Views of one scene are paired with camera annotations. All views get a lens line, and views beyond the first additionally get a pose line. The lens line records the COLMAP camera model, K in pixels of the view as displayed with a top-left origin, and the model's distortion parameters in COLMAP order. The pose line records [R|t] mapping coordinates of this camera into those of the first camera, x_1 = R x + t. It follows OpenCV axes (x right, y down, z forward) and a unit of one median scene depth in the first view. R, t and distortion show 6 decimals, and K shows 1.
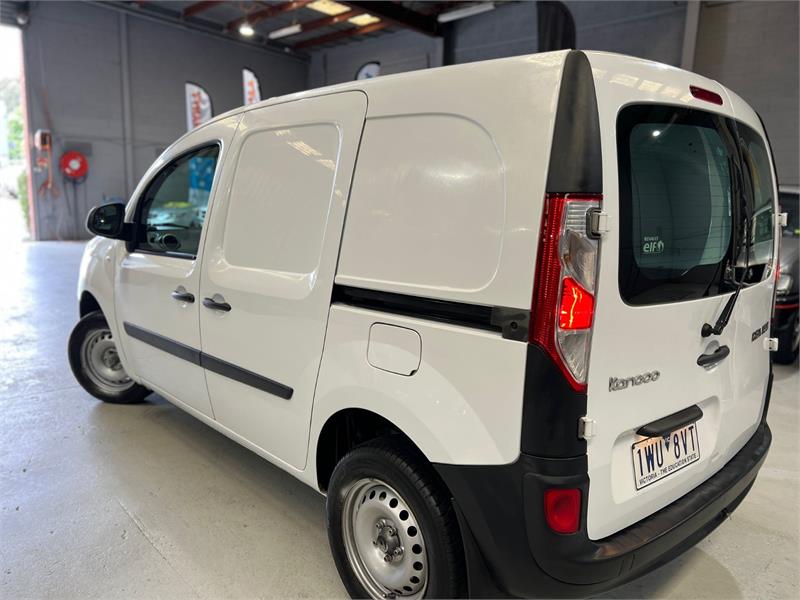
lens RADIAL K [[624.6, 0, 400.7], [0, 624.6, 296.8], [0, 0, 1]] dist [0.011660, 0.004292]
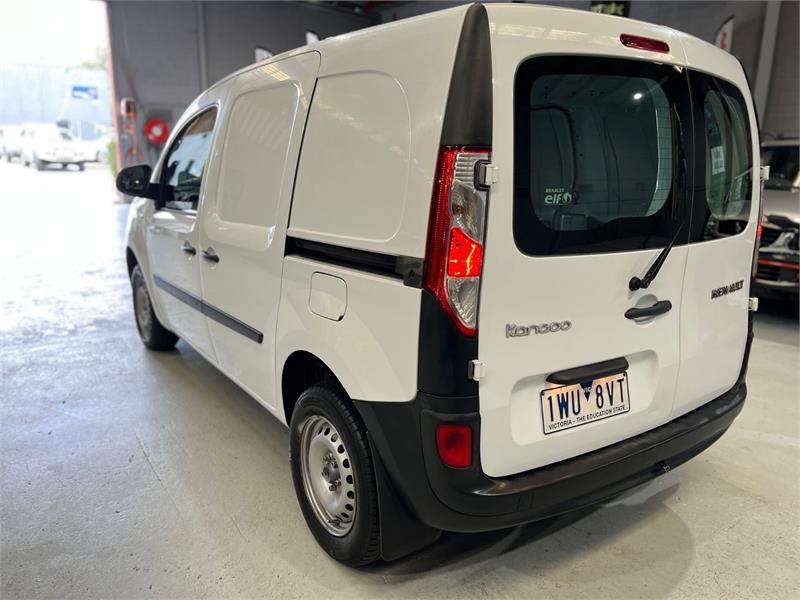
lens RADIAL K [[623.1, 0, 400.0], [0, 623.1, 300.0], [0, 0, 1]] dist [0.057381, -0.065639]
pose [[0.989535, 0.020297, -0.142861, 0.259007], [-0.011532, 0.998015, 0.061913, 0.021496], [0.143834, -0.059618, 0.987804, -0.047247]]
